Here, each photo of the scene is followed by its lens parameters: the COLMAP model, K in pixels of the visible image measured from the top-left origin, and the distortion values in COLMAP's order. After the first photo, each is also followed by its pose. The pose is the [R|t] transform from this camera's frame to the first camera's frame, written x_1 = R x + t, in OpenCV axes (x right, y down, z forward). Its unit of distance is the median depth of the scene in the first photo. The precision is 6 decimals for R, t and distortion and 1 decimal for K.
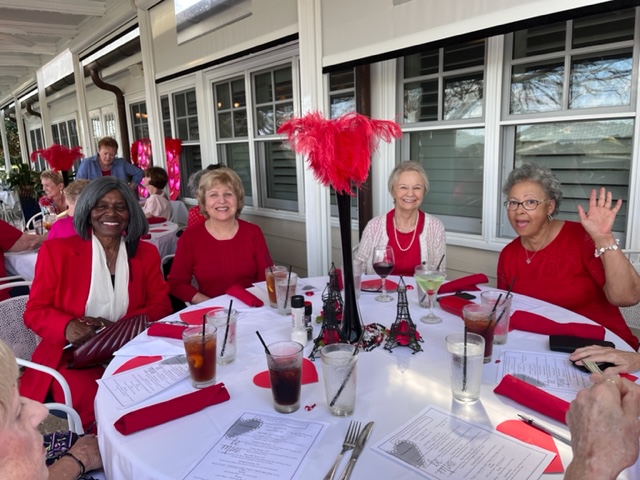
lens RADIAL K [[485.0, 0, 320.0], [0, 485.0, 240.0], [0, 0, 1]] dist [0.053952, -0.083950]
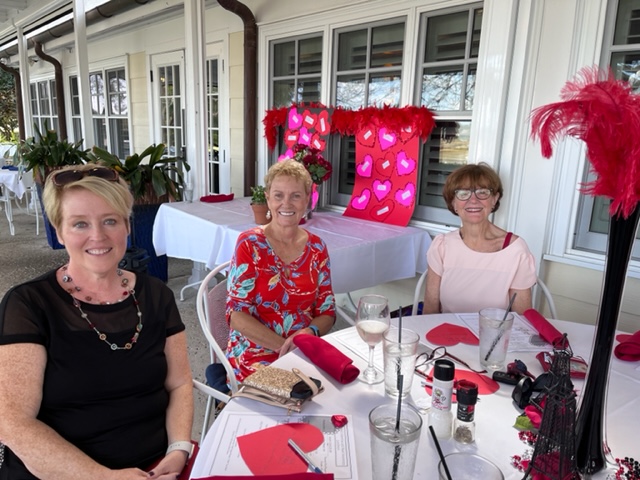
lens RADIAL K [[485.0, 0, 320.0], [0, 485.0, 240.0], [0, 0, 1]] dist [0.053952, -0.083950]
pose [[0.995825, 0.053318, 0.074097, -0.254156], [-0.055612, 0.998024, 0.029249, -0.046092], [-0.072391, -0.033248, 0.996822, 0.296211]]
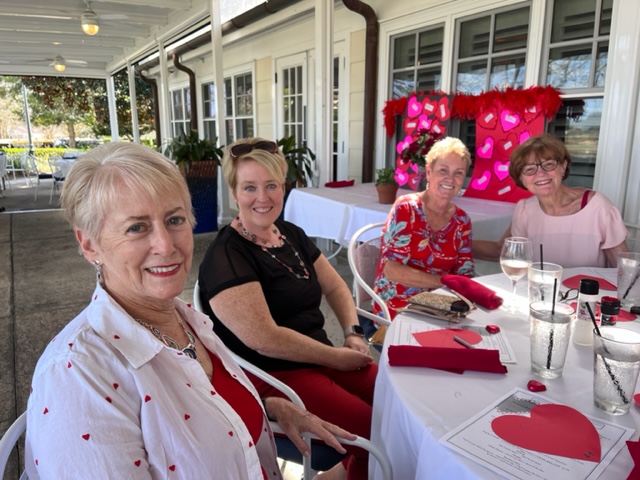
lens RADIAL K [[483.5, 0, 320.0], [0, 483.5, 240.0], [0, 0, 1]] dist [0.008433, -0.001684]
pose [[0.989923, 0.070169, -0.123002, -0.270977], [-0.066390, 0.997195, 0.034554, -0.027655], [0.125081, -0.026040, 0.991805, 0.271694]]
